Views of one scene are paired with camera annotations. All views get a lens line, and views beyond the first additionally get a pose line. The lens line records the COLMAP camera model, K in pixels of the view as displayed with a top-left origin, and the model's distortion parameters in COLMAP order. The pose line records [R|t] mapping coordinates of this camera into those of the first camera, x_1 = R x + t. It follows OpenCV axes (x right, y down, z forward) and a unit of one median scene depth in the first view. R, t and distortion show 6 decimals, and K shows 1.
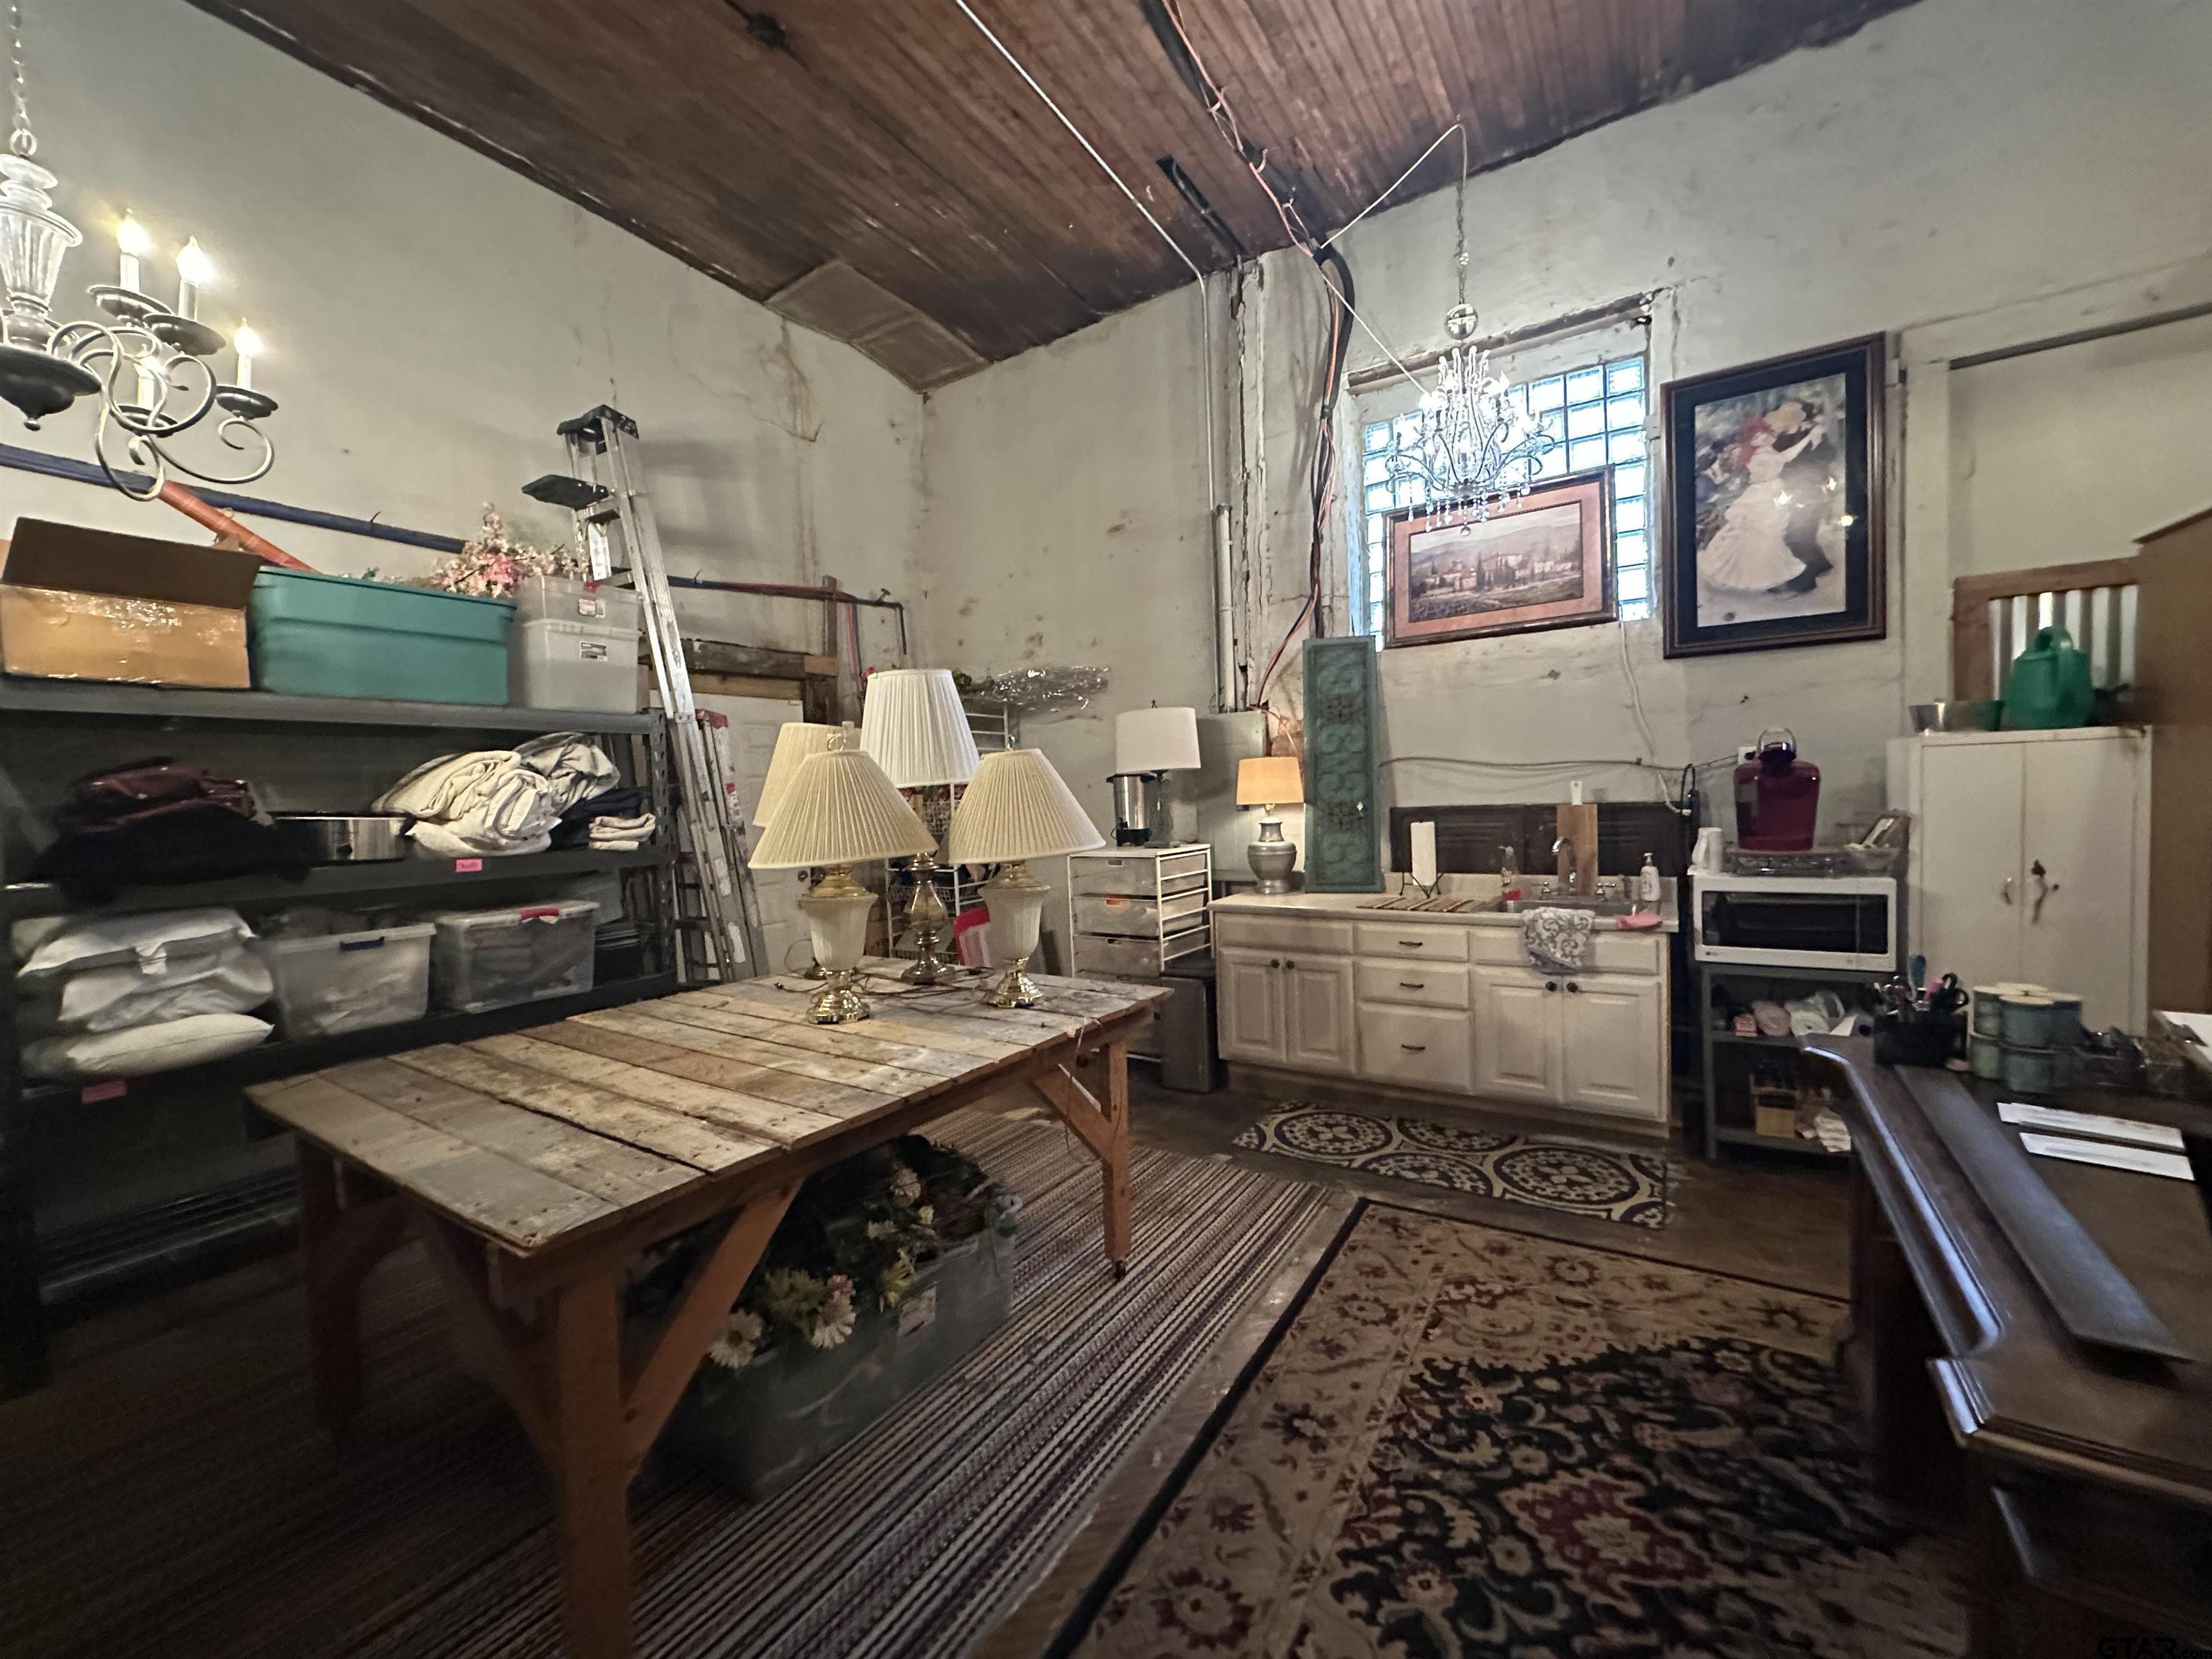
lens RADIAL K [[876.7, 0, 1106.0], [0, 876.7, 829.5], [0, 0, 1]] dist [-0.002525, -0.000183]
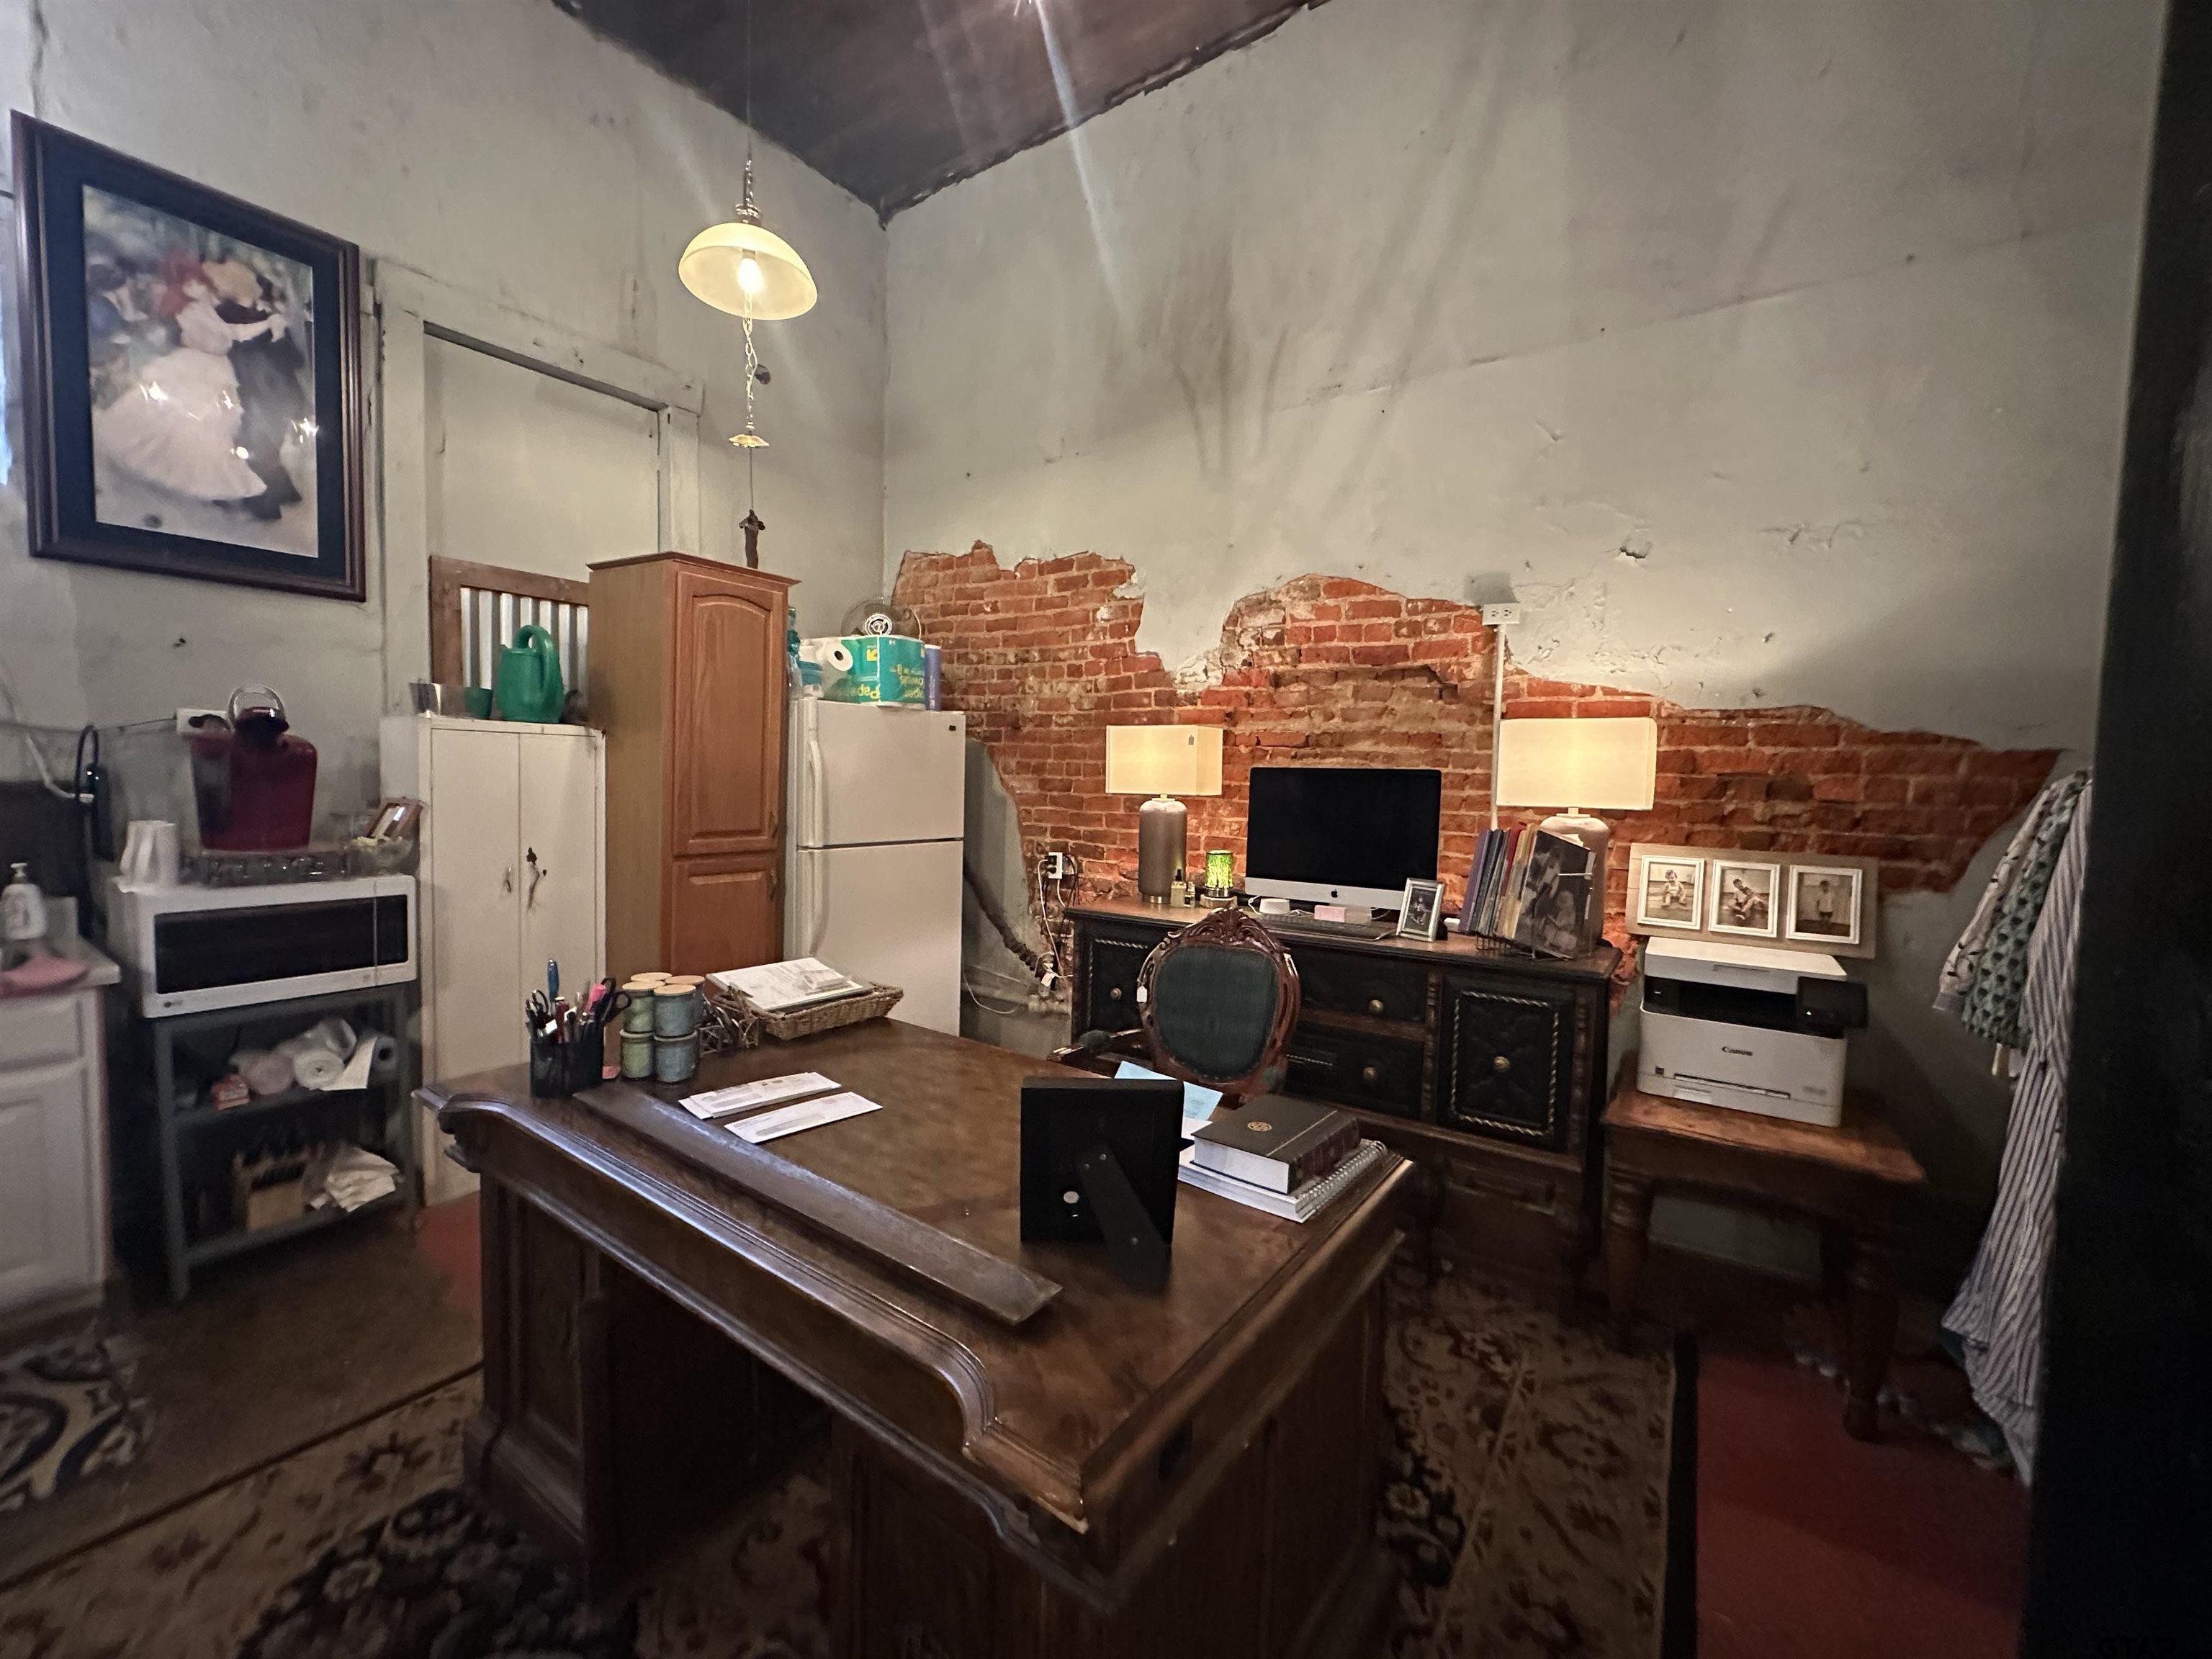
lens RADIAL K [[892.6, 0, 1106.0], [0, 892.6, 829.5], [0, 0, 1]] dist [-0.000841, 0.000077]
pose [[0.045211, -0.023166, 0.998709, 0.027757], [0.010513, 0.999687, 0.022713, -0.003395], [-0.998922, 0.009473, 0.045440, 0.233406]]
